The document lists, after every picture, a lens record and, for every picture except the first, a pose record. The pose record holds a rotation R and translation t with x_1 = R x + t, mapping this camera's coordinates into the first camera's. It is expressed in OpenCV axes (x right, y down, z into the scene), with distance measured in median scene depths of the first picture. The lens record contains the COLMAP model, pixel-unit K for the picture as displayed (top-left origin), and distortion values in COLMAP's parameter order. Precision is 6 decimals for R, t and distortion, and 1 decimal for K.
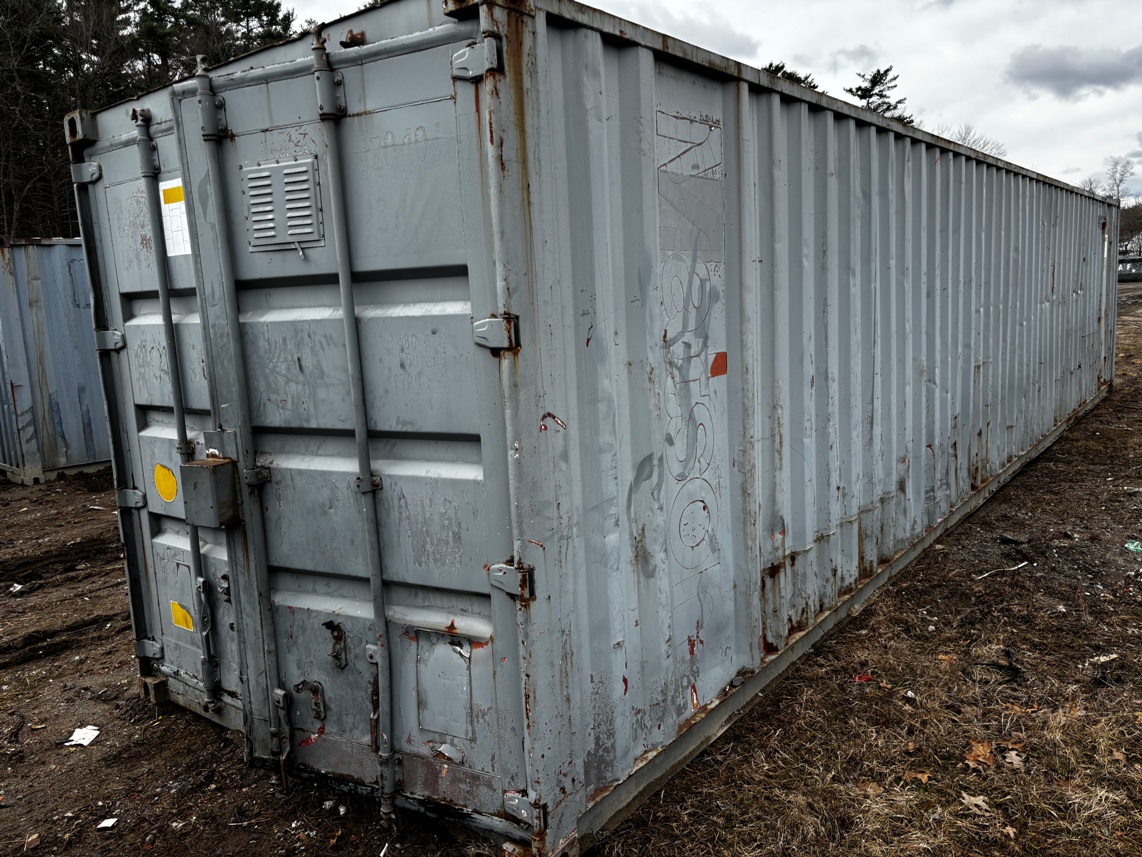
lens RADIAL K [[867.8, 0, 571.0], [0, 867.8, 428.5], [0, 0, 1]] dist [0.046506, -0.050754]
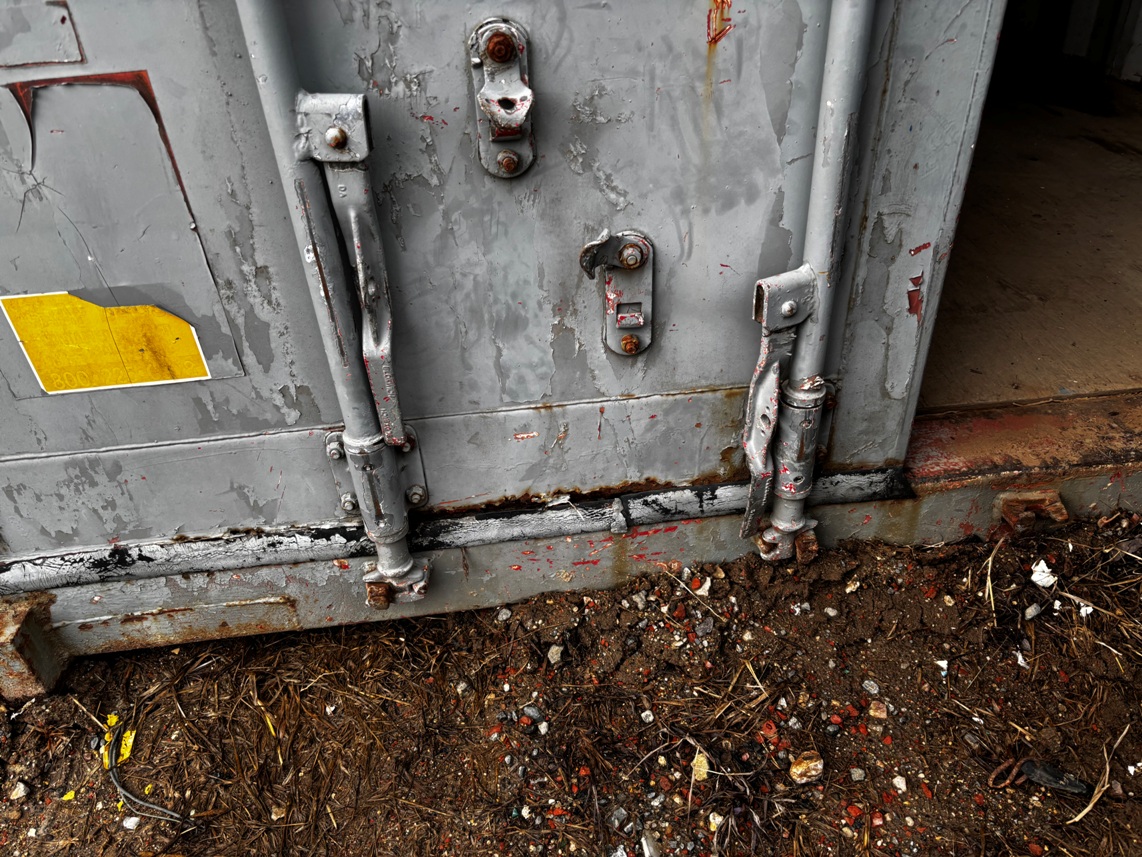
lens RADIAL K [[867.8, 0, 571.0], [0, 867.8, 428.5], [0, 0, 1]] dist [0.046506, -0.050754]
pose [[0.706119, -0.404073, 0.581482, -0.522084], [0.108020, 0.873052, 0.475513, 0.145643], [-0.699805, -0.272957, 0.660126, 0.794591]]
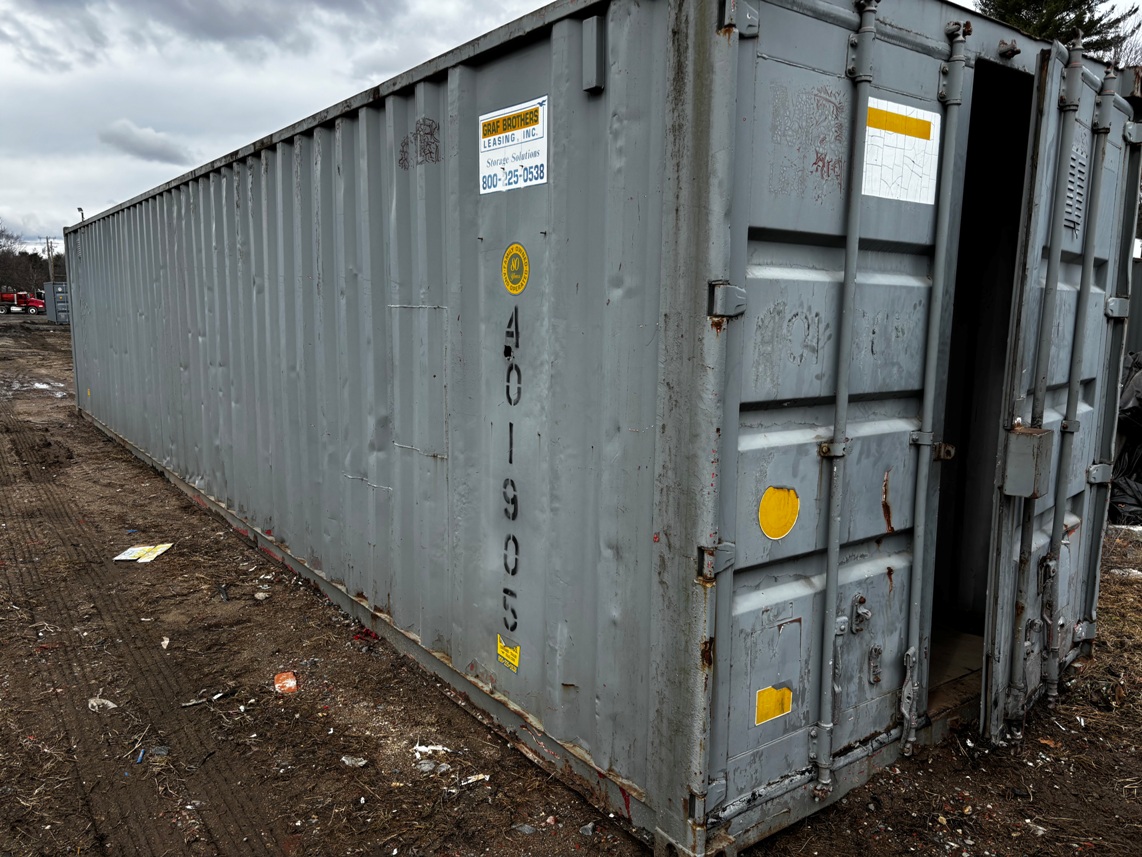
lens RADIAL K [[867.8, 0, 571.0], [0, 867.8, 428.5], [0, 0, 1]] dist [0.046506, -0.050754]
pose [[0.249204, -0.074191, 0.965605, -1.188200], [0.109189, 0.992856, 0.048105, -0.055075], [-0.962276, 0.093445, 0.255525, 0.997109]]
